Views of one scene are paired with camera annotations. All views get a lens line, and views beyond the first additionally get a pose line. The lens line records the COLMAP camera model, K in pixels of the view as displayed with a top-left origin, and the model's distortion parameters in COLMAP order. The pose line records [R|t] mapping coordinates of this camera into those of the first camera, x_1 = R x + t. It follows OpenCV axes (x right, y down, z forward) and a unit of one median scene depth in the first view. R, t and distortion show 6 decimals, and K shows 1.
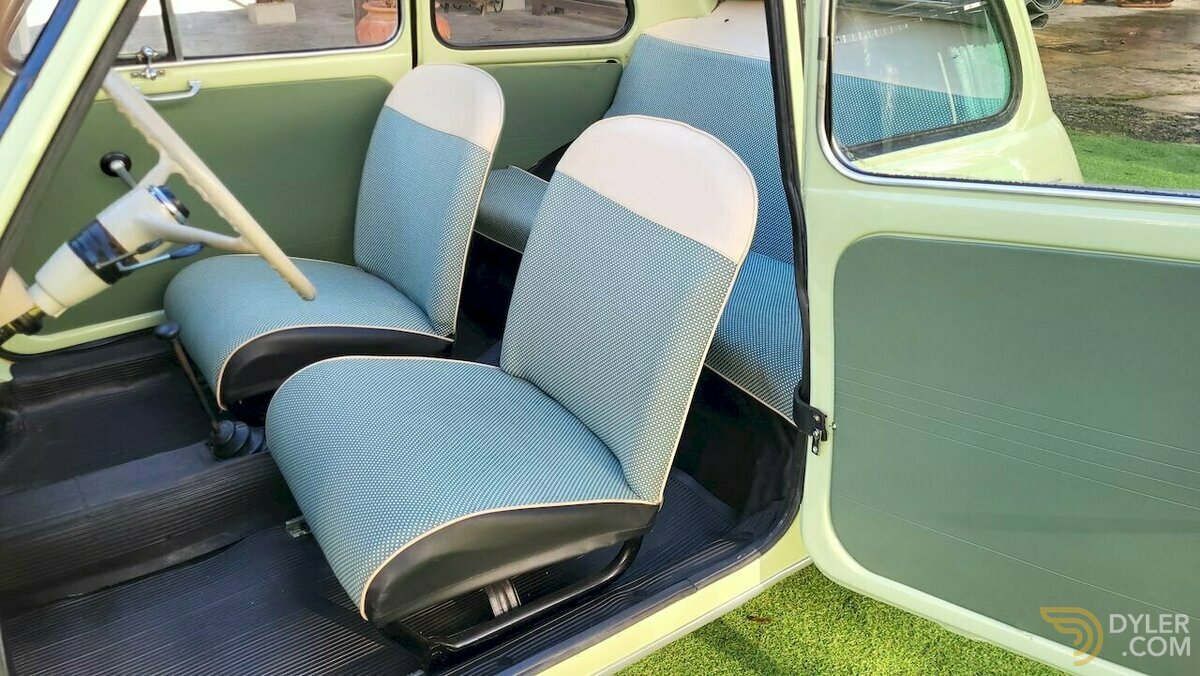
lens RADIAL K [[941.4, 0, 588.3], [0, 941.4, 334.0], [0, 0, 1]] dist [0.057228, 0.007450]
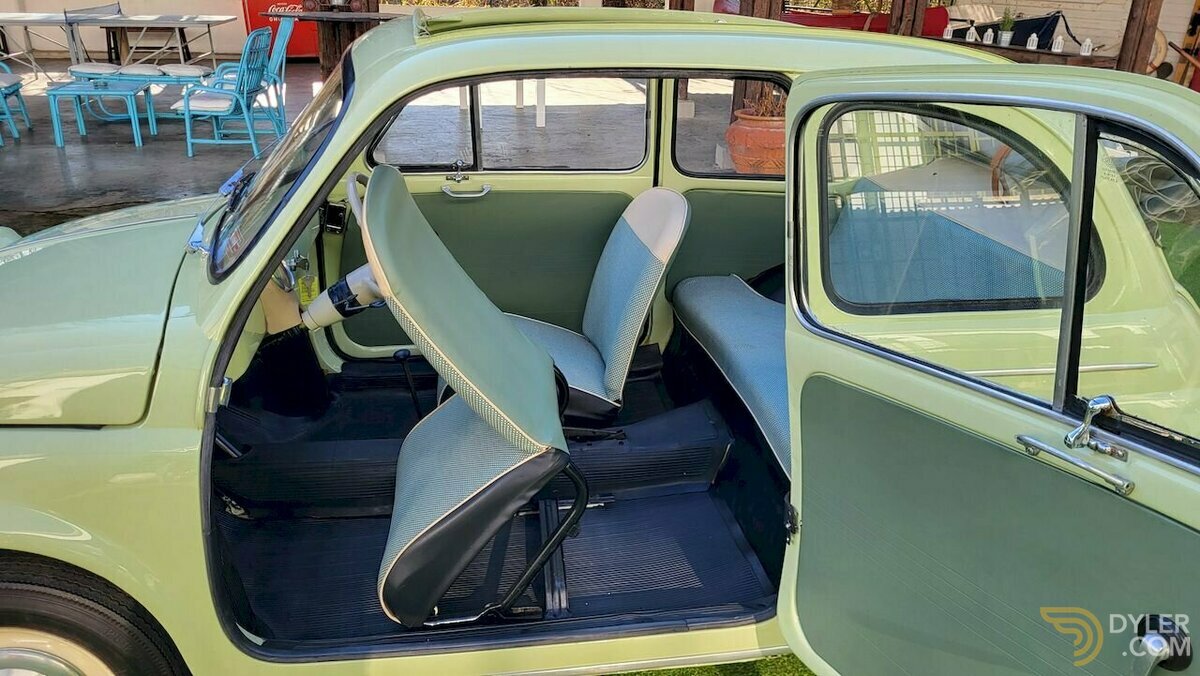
lens RADIAL K [[941.4, 0, 588.3], [0, 941.4, 334.0], [0, 0, 1]] dist [0.057228, 0.007450]
pose [[0.903015, 0.168417, -0.395222, 0.304421], [-0.201767, 0.978442, -0.044055, -0.022974], [0.379282, 0.119525, 0.917529, -0.180283]]
